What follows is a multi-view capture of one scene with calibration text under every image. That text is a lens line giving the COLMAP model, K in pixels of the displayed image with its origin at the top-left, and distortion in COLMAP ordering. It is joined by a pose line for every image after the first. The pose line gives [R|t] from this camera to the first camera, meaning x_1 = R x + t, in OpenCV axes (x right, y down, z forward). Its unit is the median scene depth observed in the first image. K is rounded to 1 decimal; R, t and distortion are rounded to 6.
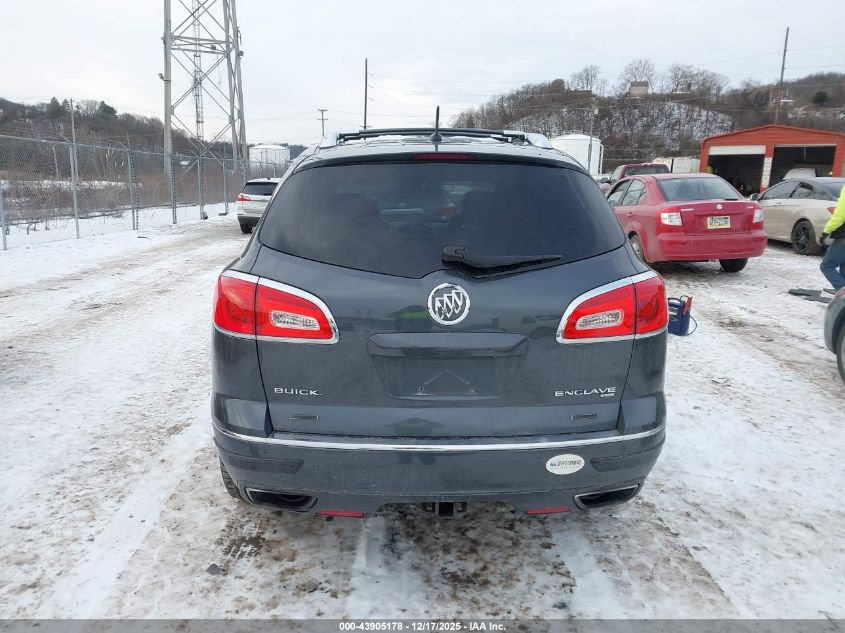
lens RADIAL K [[665.3, 0, 422.5], [0, 665.3, 316.5], [0, 0, 1]] dist [0.004858, 0.007758]
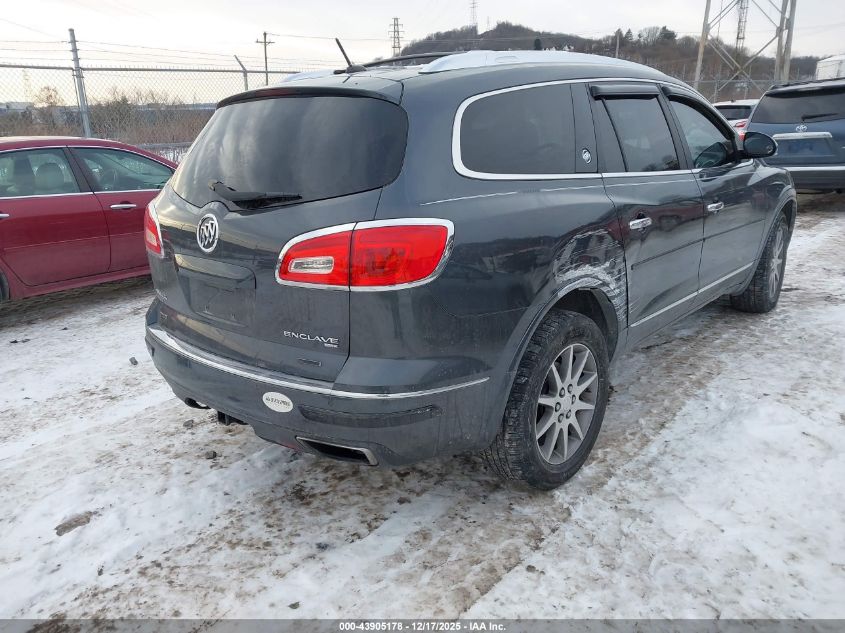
lens RADIAL K [[668.6, 0, 422.5], [0, 668.6, 316.5], [0, 0, 1]] dist [0.060524, -0.084302]
pose [[0.720688, 0.165002, -0.673337, 0.883841], [-0.096464, 0.985682, 0.138295, -0.058581], [0.686515, -0.034715, 0.726286, 0.353720]]
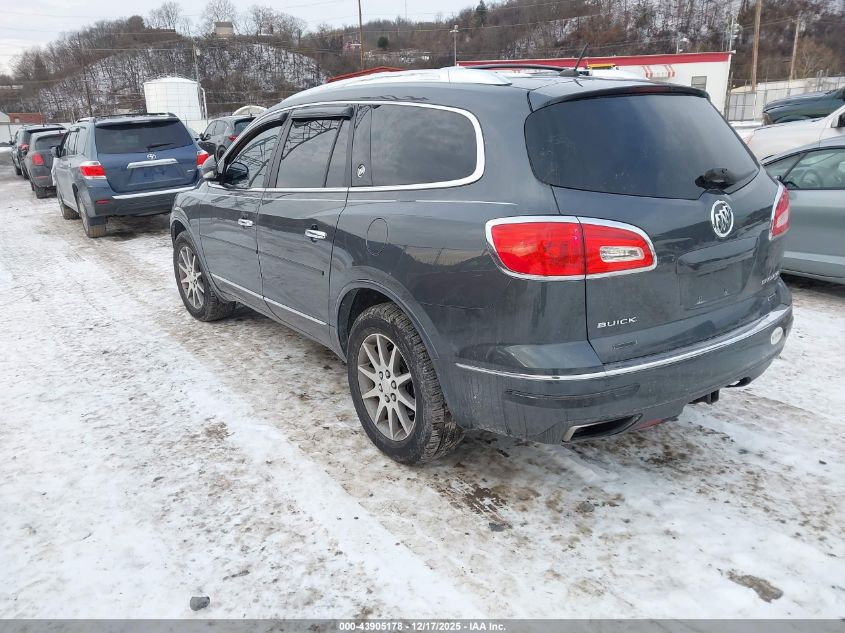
lens RADIAL K [[648.6, 0, 422.5], [0, 648.6, 316.5], [0, 0, 1]] dist [0.047316, -0.052668]
pose [[0.843804, -0.193841, 0.500421, -0.820002], [0.150942, 0.980568, 0.125313, -0.059957], [-0.514987, -0.030205, 0.856665, 0.243073]]
